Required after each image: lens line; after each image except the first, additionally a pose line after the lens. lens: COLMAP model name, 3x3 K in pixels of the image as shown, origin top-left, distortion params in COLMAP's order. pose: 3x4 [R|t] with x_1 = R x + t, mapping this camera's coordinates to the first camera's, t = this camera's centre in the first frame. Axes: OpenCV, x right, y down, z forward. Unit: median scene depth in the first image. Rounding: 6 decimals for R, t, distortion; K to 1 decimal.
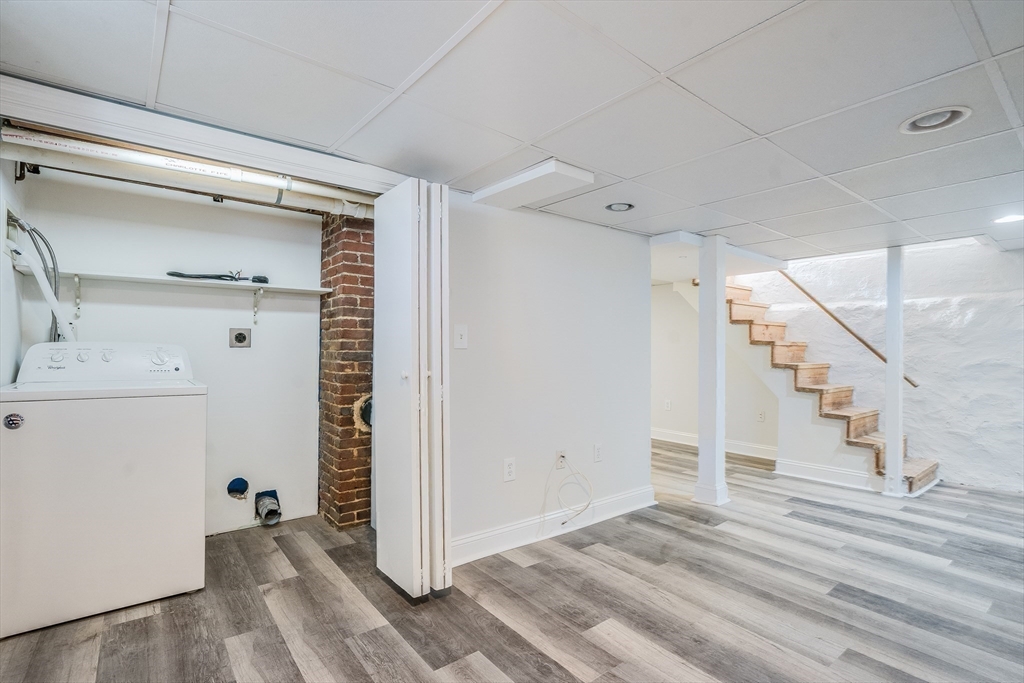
lens RADIAL K [[477.5, 0, 512.0], [0, 477.5, 344.2], [0, 0, 1]] dist [-0.037447, 0.015681]
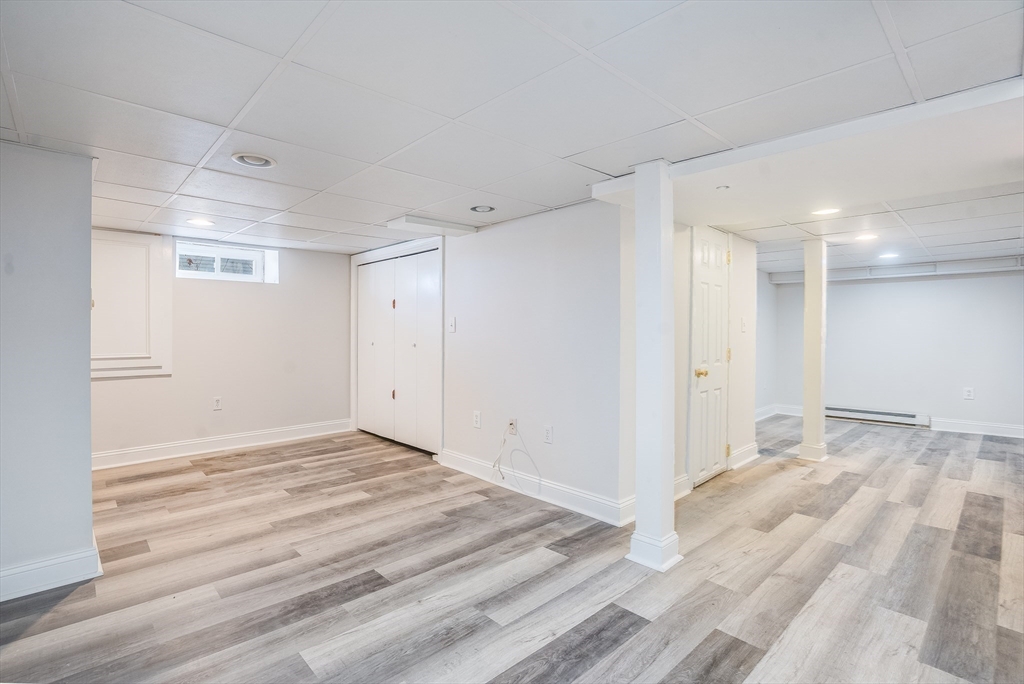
lens RADIAL K [[494.0, 0, 512.0], [0, 494.0, 342.0], [0, 0, 1]] dist [-0.028883, 0.014025]
pose [[0.088322, 0.014133, -0.995992, 1.063863], [0.013739, 0.999787, 0.015405, 0.014757], [0.995997, -0.015045, 0.088109, 0.734675]]
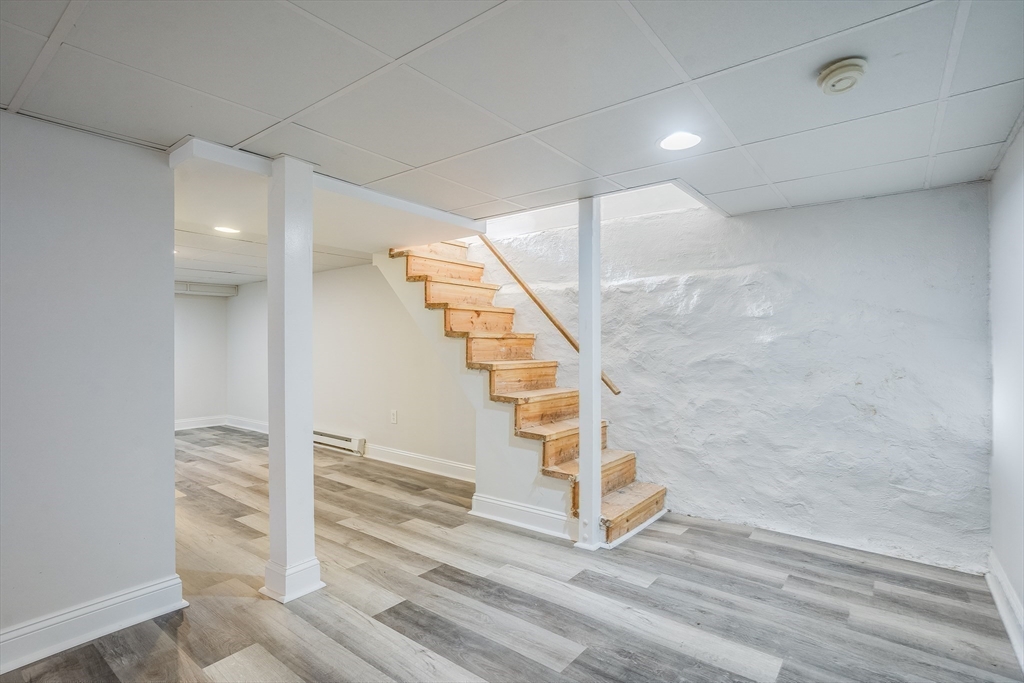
lens RADIAL K [[477.9, 0, 517.5], [0, 477.9, 336.2], [0, 0, 1]] dist [-0.031524, 0.014257]
pose [[0.973341, -0.002072, 0.229351, 0.553271], [0.003837, 0.999966, -0.007251, 0.006860], [-0.229329, 0.007938, 0.973317, 0.323413]]
